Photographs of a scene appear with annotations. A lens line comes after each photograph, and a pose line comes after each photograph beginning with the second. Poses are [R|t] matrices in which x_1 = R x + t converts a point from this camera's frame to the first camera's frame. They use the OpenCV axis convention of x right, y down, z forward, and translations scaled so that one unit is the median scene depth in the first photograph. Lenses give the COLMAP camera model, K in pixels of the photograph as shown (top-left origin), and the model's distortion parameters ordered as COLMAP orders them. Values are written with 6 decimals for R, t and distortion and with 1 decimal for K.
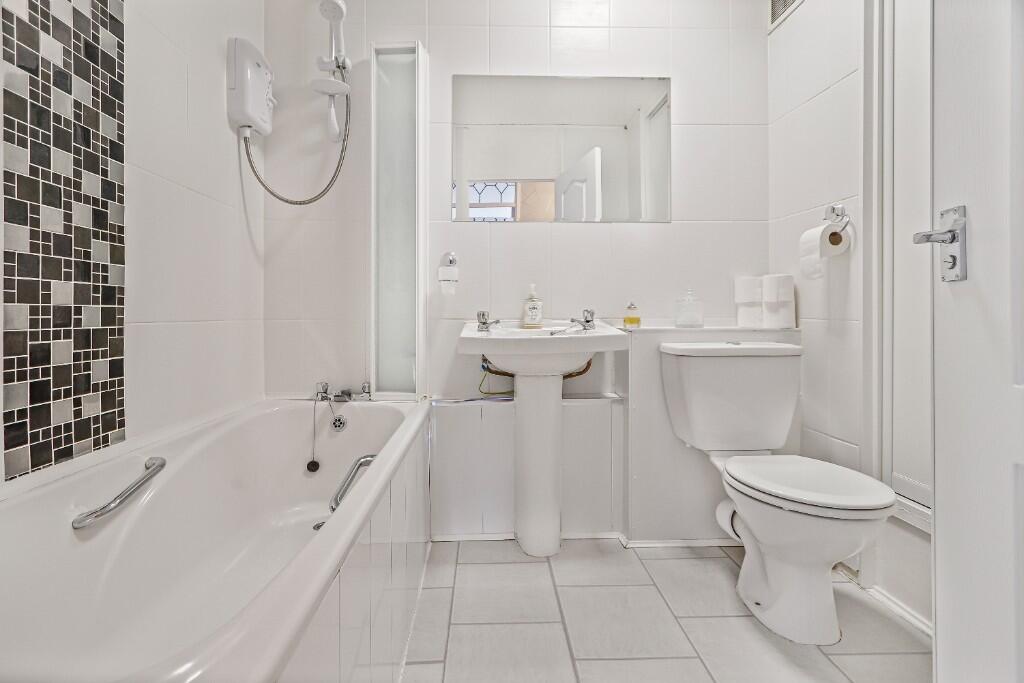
lens RADIAL K [[483.7, 0, 502.6], [0, 483.7, 312.6], [0, 0, 1]] dist [0.004885, -0.000794]
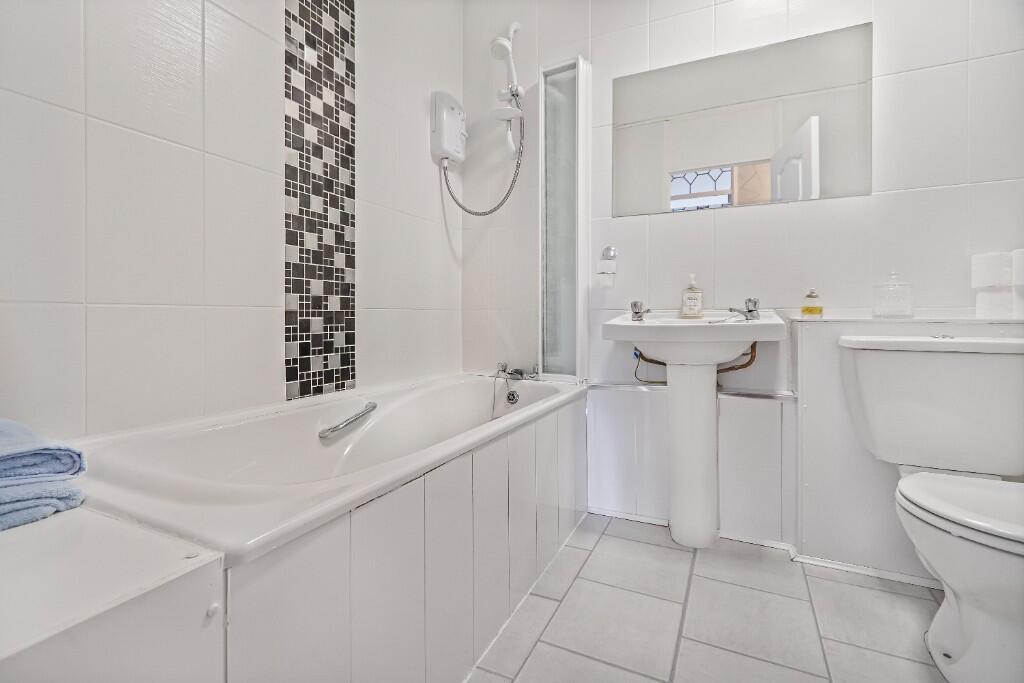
lens RADIAL K [[483.7, 0, 506.4], [0, 483.7, 315.3], [0, 0, 1]] dist [0.004885, -0.000794]
pose [[0.881630, 0.003389, -0.471929, 0.217566], [-0.001199, 0.999987, 0.004941, 0.024030], [0.471940, -0.003790, 0.881623, -0.052366]]
